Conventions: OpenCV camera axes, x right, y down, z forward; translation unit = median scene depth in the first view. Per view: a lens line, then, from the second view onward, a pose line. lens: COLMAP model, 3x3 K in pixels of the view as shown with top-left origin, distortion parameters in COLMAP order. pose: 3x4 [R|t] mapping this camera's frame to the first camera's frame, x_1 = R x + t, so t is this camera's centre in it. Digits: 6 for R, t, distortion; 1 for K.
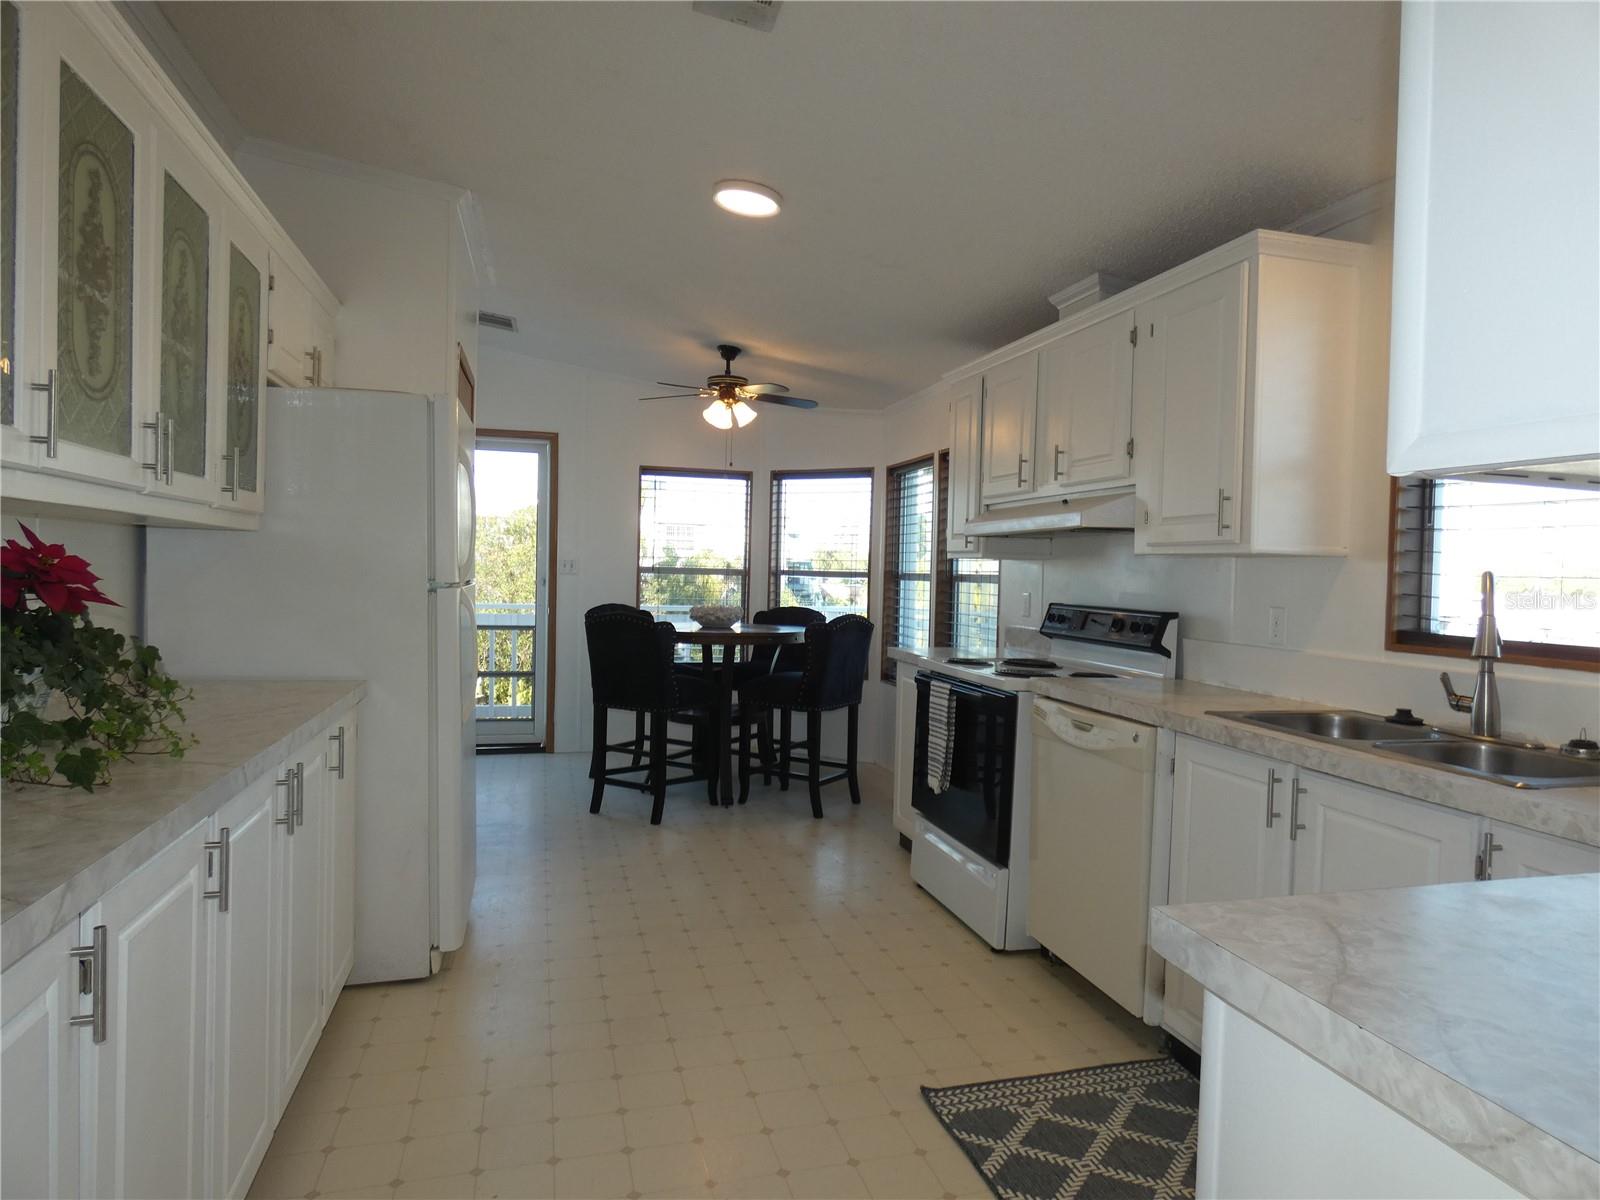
lens RADIAL K [[959.0, 0, 800.0], [0, 959.0, 600.0], [0, 0, 1]] dist [-0.000898, -0.000922]
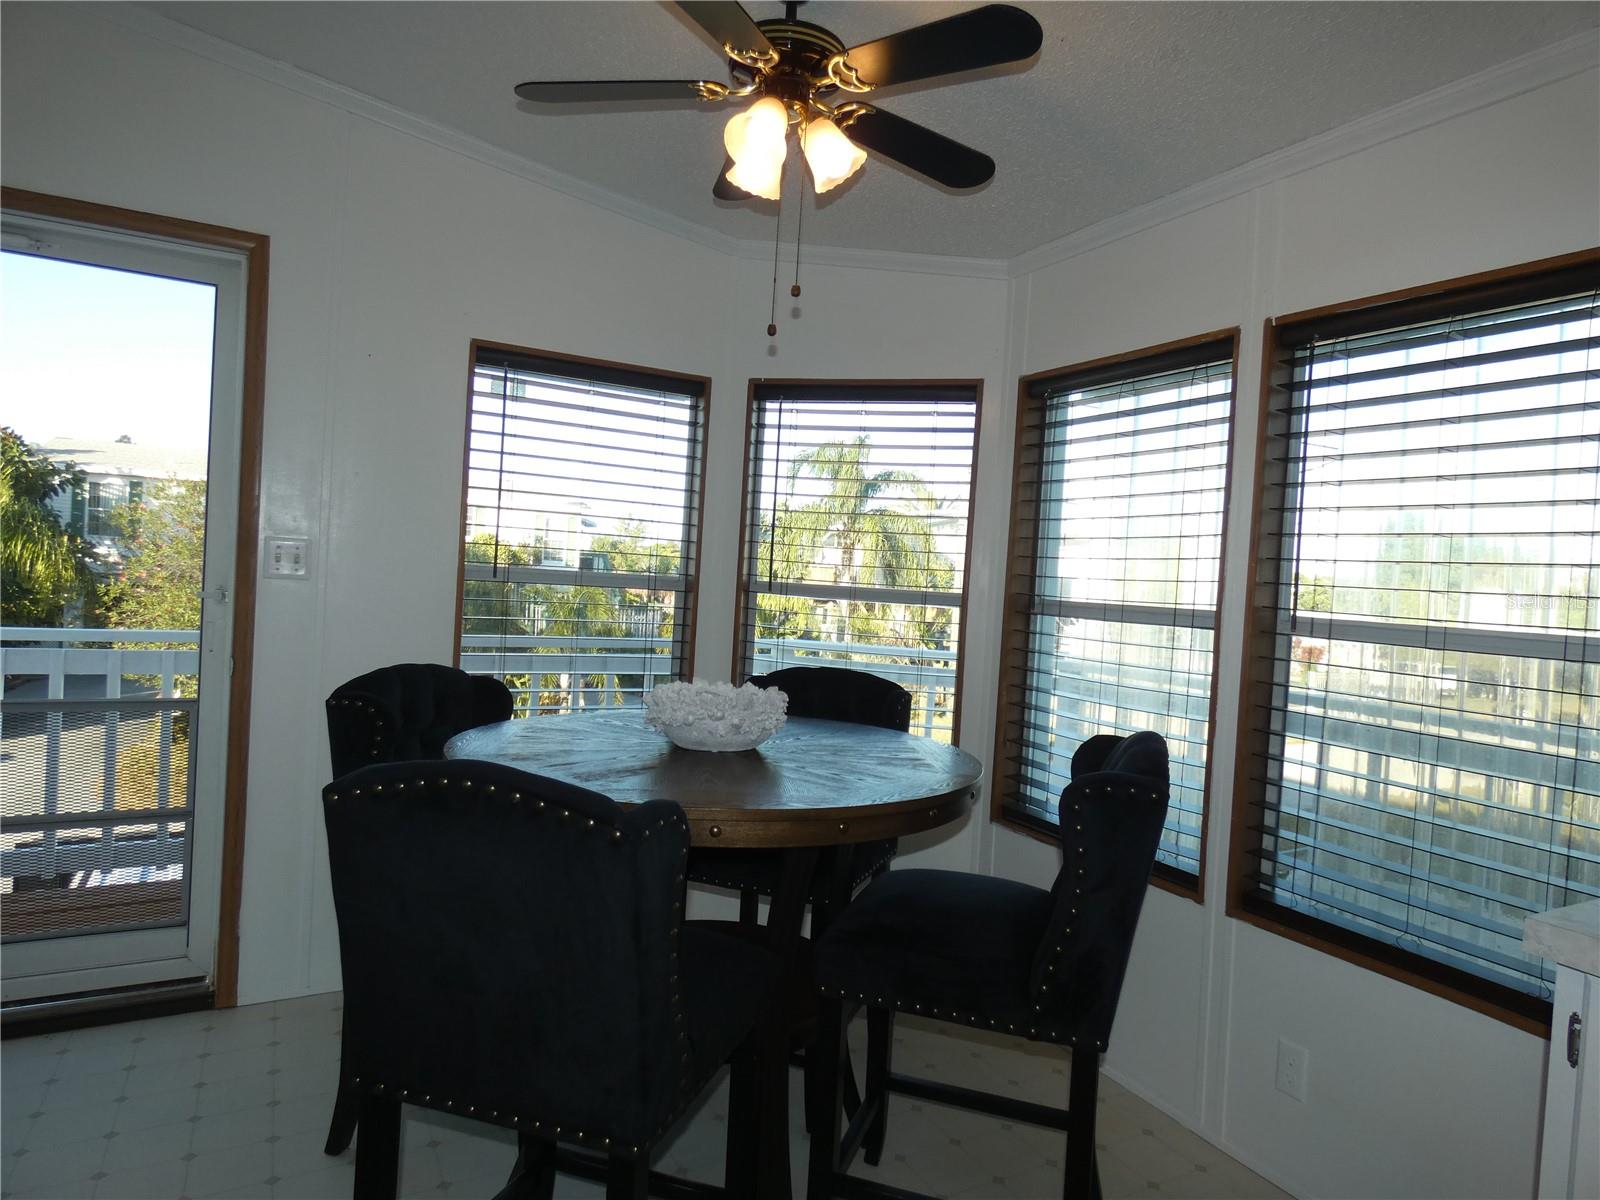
lens RADIAL K [[893.8, 0, 800.0], [0, 893.8, 600.0], [0, 0, 1]] dist [-0.000482, -0.000030]
pose [[0.966420, 0.025443, 0.255705, -0.126990], [-0.027386, 0.999617, 0.004042, -0.024656], [-0.255504, -0.010909, 0.966746, 0.575016]]
